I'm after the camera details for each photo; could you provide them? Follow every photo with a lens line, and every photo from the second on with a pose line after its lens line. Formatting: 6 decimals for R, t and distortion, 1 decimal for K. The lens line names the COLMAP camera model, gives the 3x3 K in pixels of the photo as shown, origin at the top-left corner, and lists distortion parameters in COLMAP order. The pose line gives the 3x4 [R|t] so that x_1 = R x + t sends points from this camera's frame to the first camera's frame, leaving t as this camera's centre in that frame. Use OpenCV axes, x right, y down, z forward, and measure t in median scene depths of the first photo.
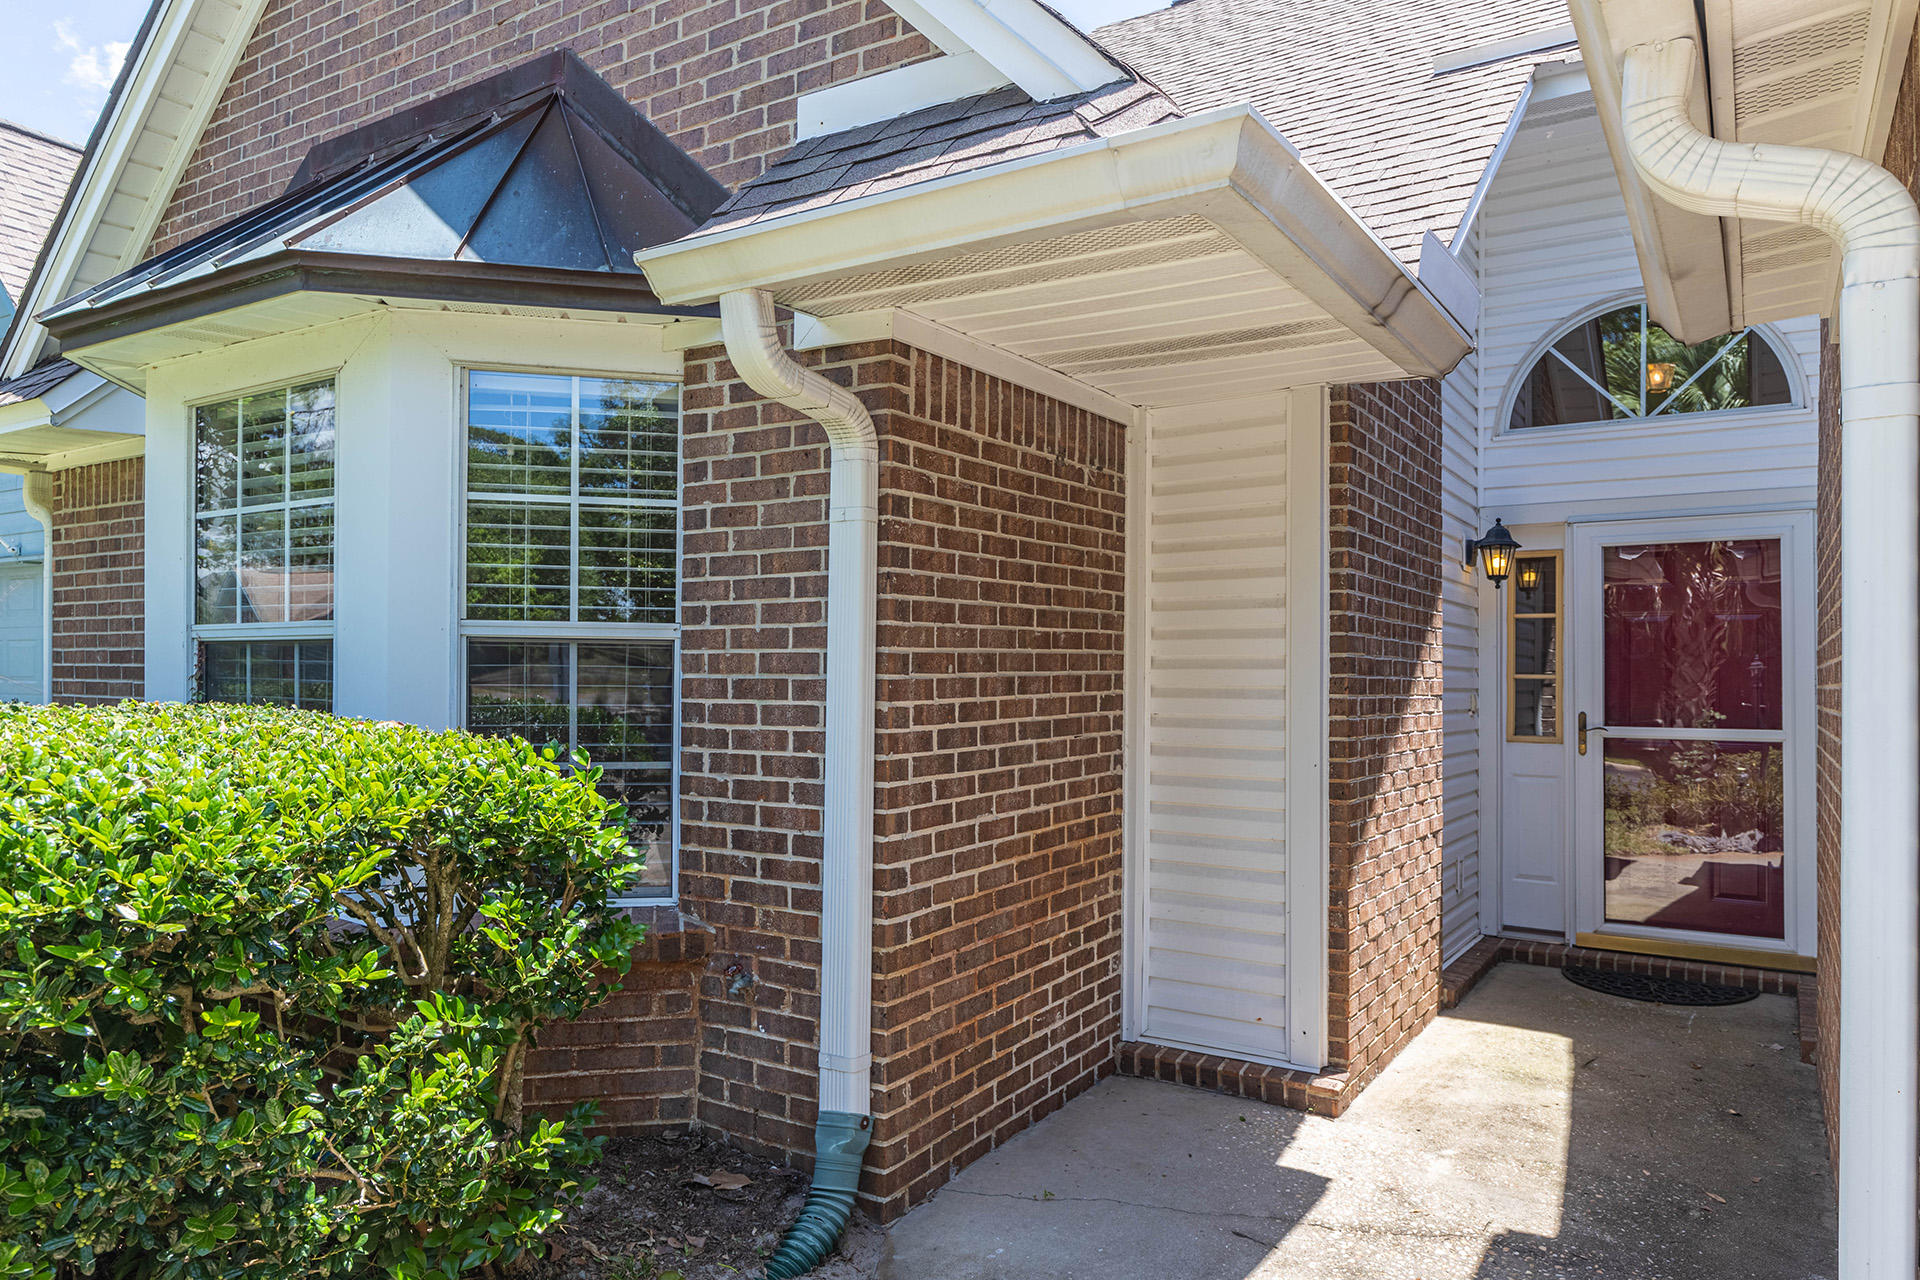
lens RADIAL K [[1388.4, 0, 769.0], [0, 1388.4, 652.5], [0, 0, 1]] dist [-0.000931, -0.001370]
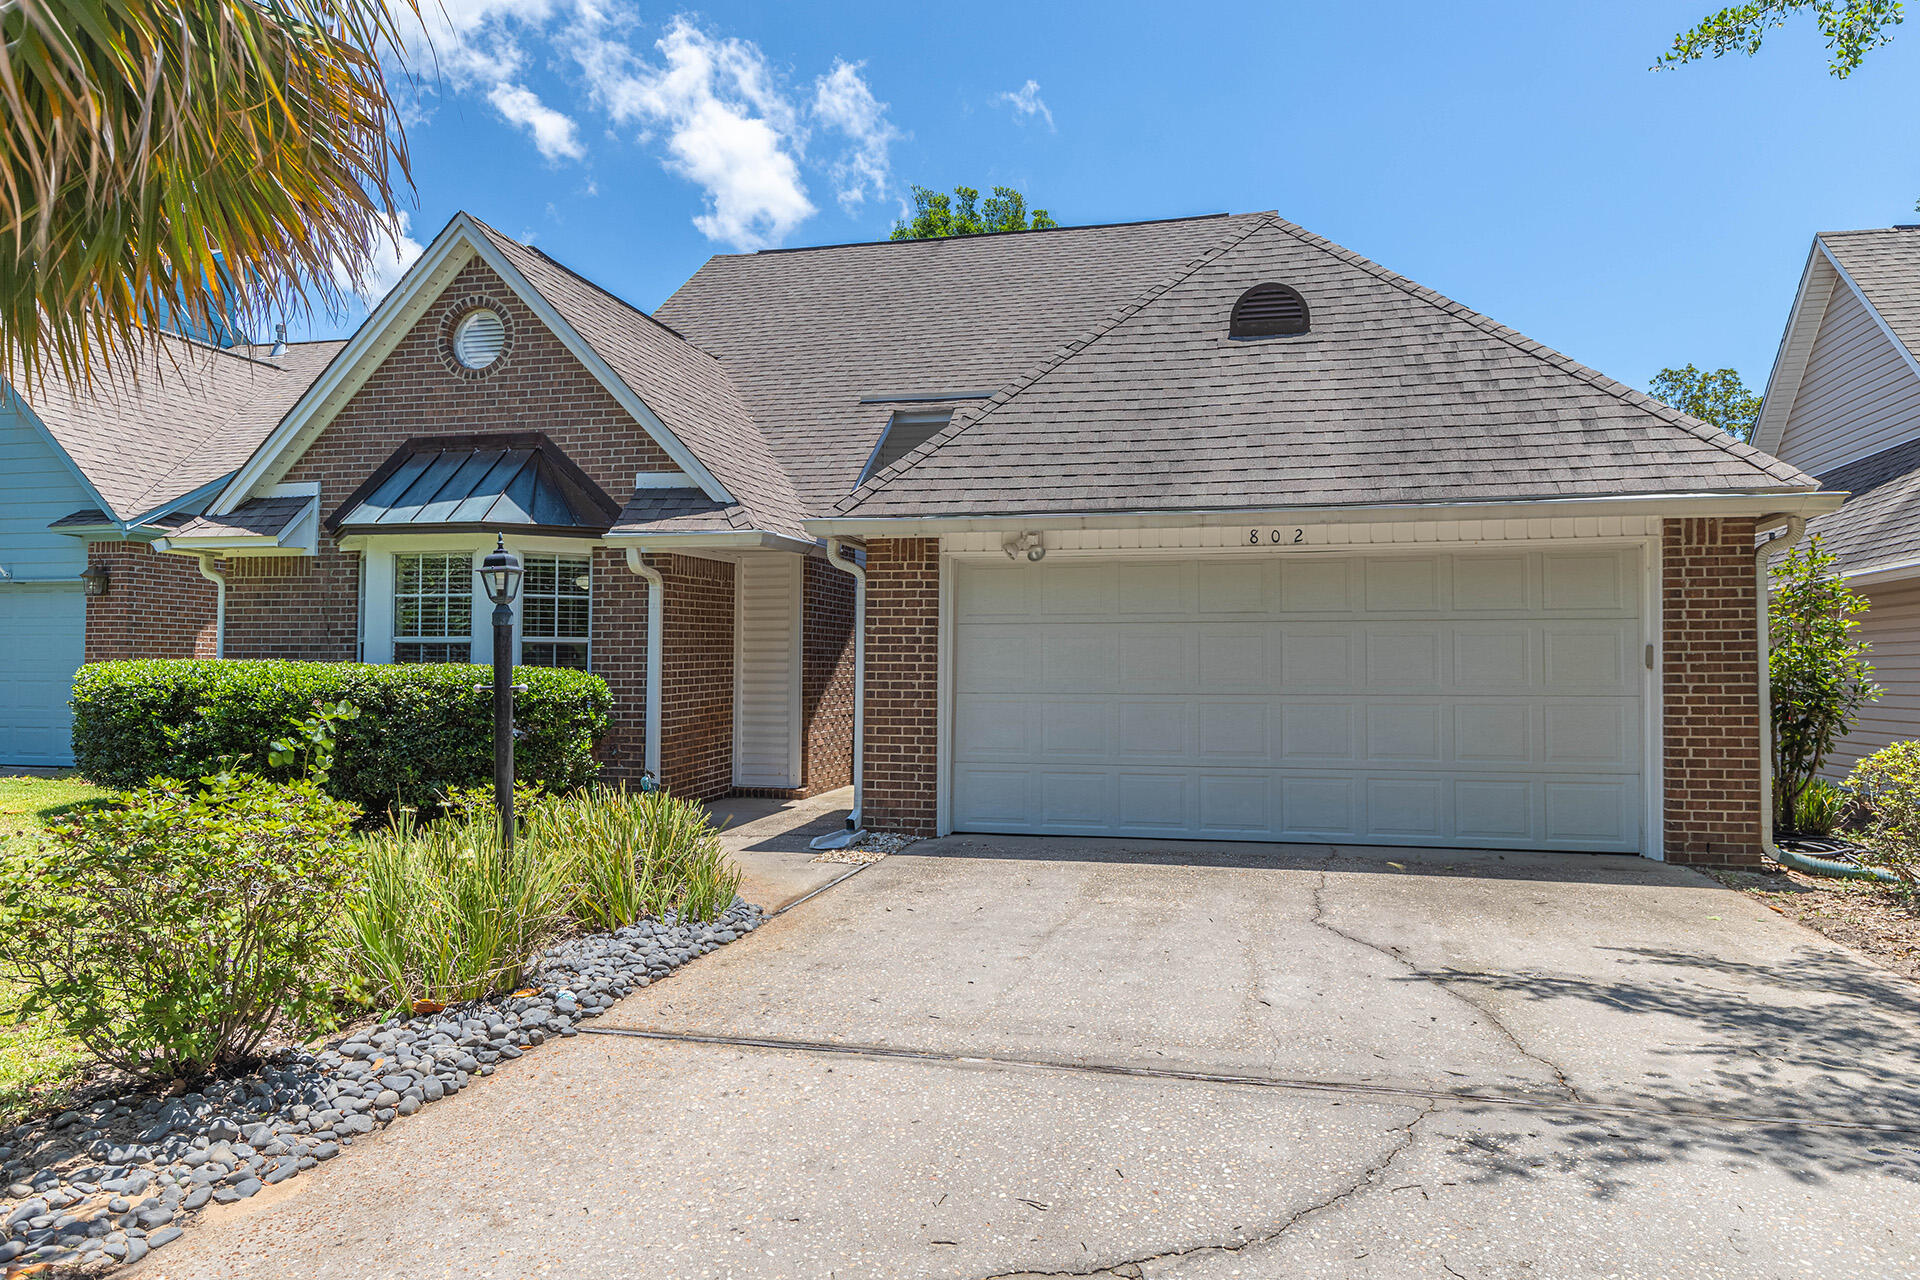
lens RADIAL K [[1191.3, 0, 926.8], [0, 1191.3, 609.5], [0, 0, 1]] dist [-0.001159, -0.002124]
pose [[0.914078, 0.012349, 0.405350, -0.436546], [-0.002579, 0.999693, -0.024641, -0.019139], [-0.405530, 0.021479, 0.913830, -1.625168]]
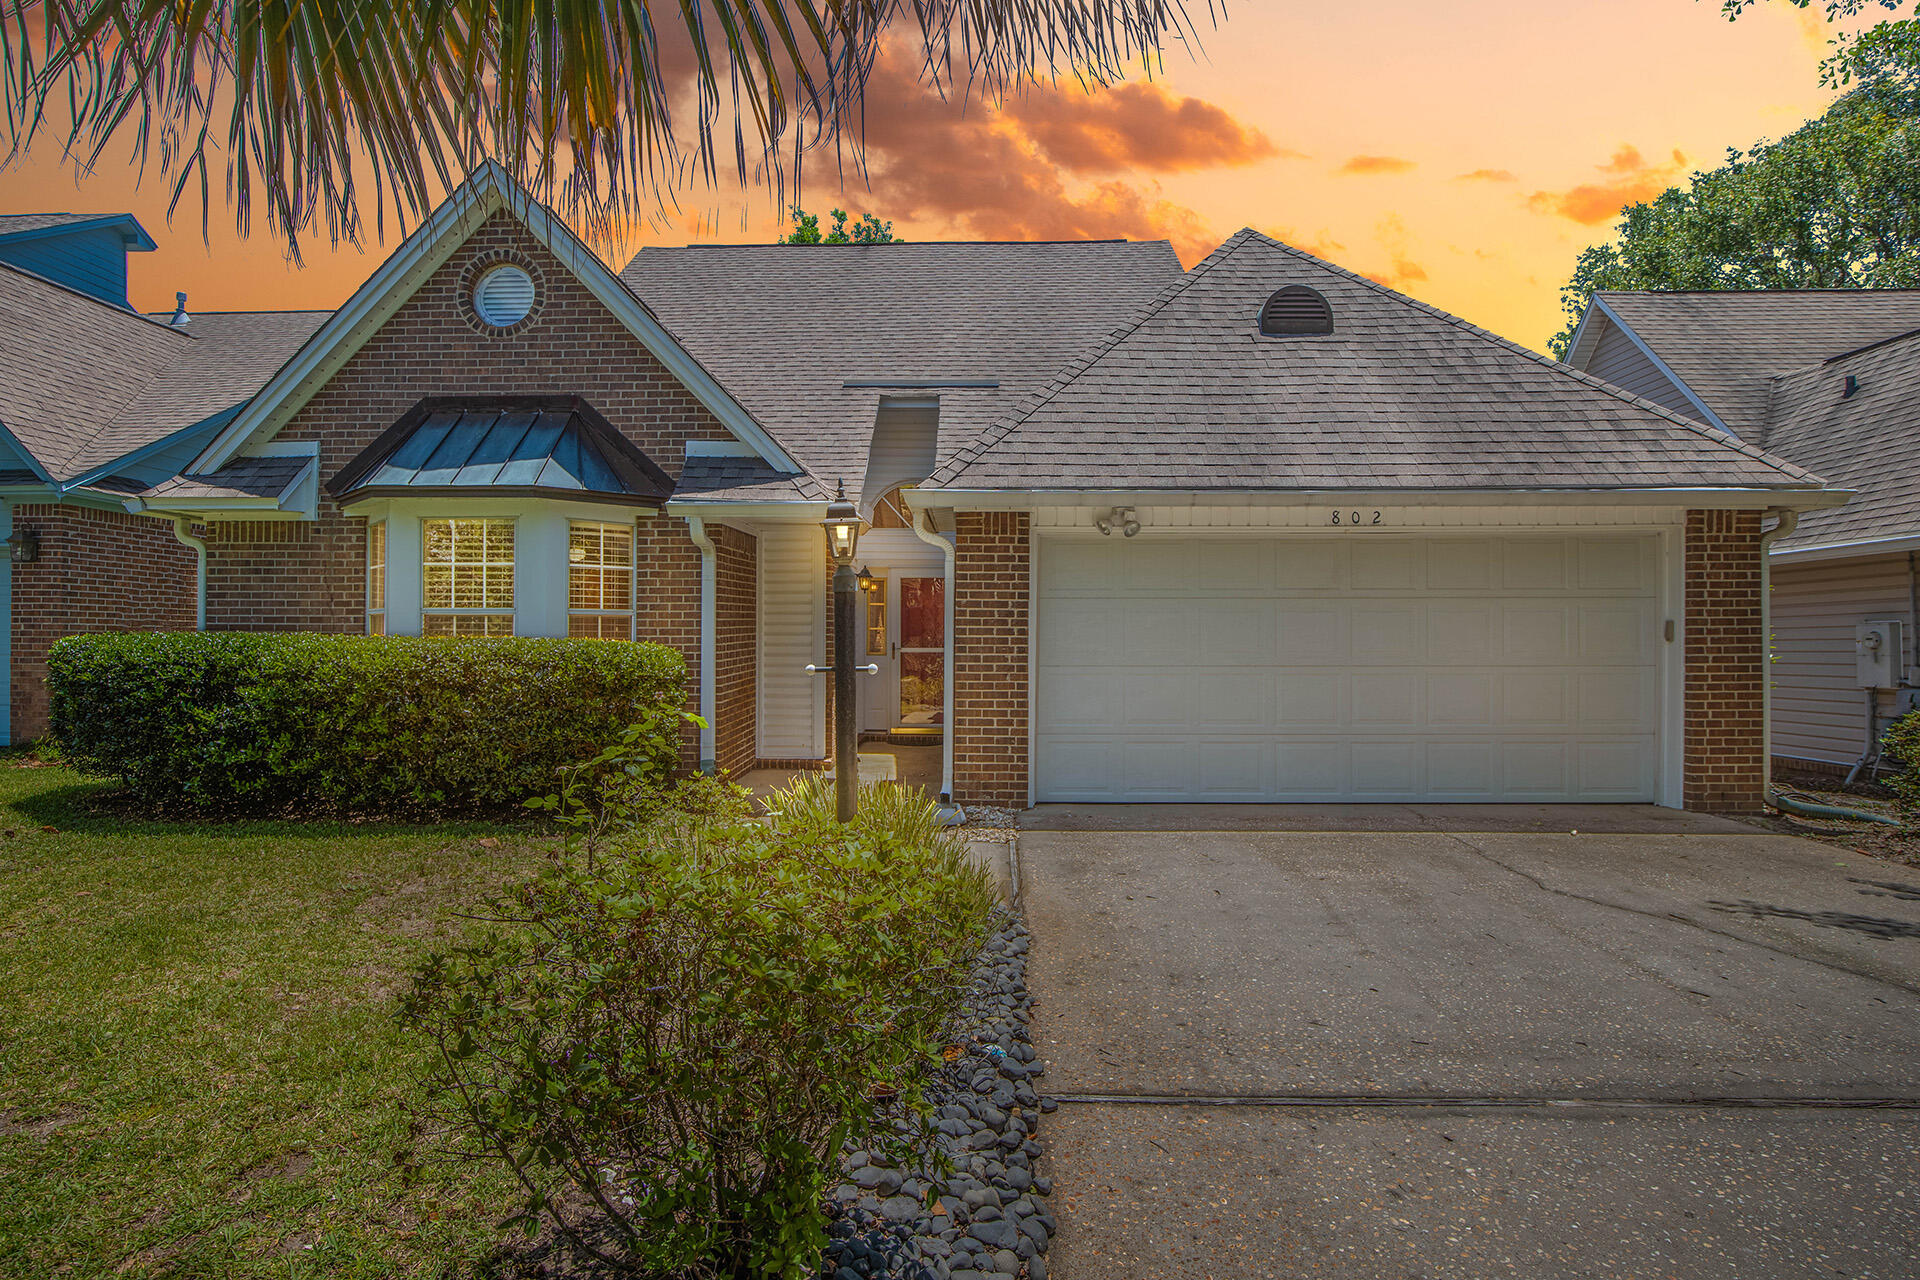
lens RADIAL K [[1031.3, 0, 958.0], [0, 1031.3, 614.6], [0, 0, 1]] dist [-0.034226, 0.002752]
pose [[0.820228, 0.005748, 0.572009, -0.725988], [-0.006597, 0.999978, -0.000589, -0.013538], [-0.571999, -0.003290, 0.820247, -1.129728]]
